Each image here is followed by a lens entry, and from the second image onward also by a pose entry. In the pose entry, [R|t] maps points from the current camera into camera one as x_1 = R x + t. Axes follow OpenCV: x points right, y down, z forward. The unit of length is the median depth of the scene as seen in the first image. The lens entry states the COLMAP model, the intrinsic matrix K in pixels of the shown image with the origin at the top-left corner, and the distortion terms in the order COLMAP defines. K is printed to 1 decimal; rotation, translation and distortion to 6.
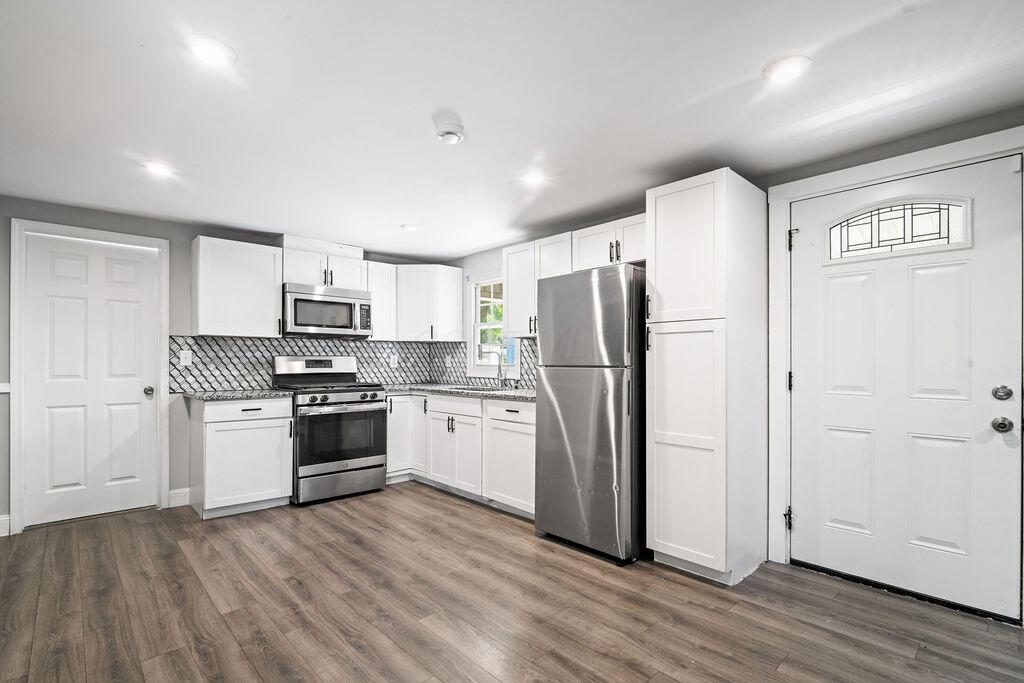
lens RADIAL K [[481.1, 0, 518.2], [0, 481.1, 360.5], [0, 0, 1]] dist [0.001085, 0.000152]
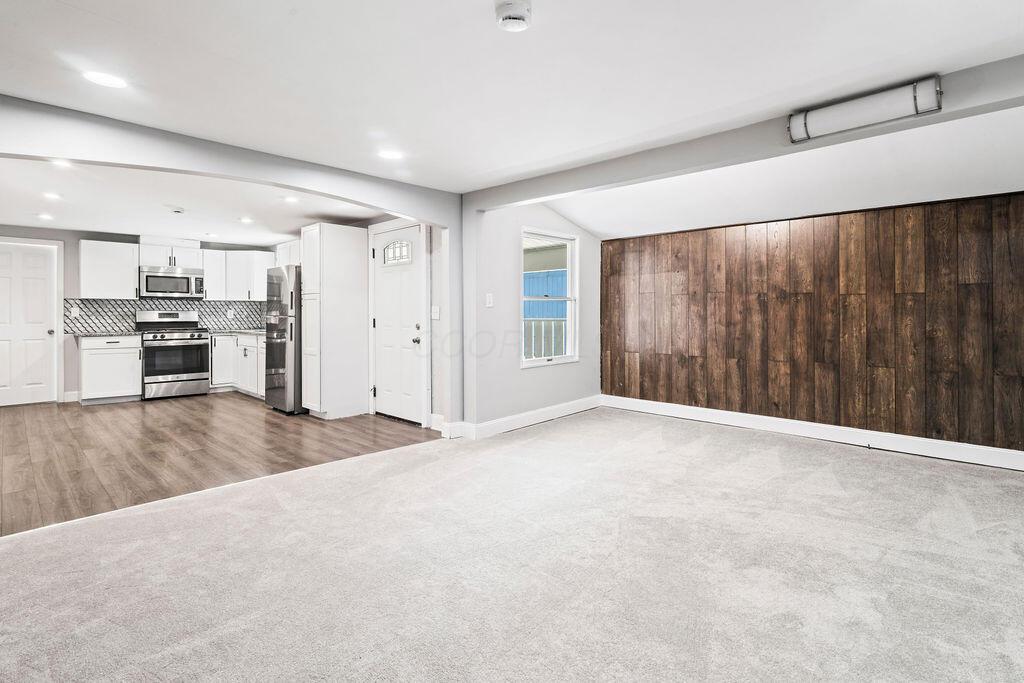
lens RADIAL K [[481.1, 0, 505.2], [0, 481.1, 313.4], [0, 0, 1]] dist [0.001085, 0.000152]
pose [[0.999005, -0.001922, 0.044556, 0.675704], [0.001964, 0.999998, -0.000917, 0.003341], [-0.044555, 0.001004, 0.999006, -0.681854]]
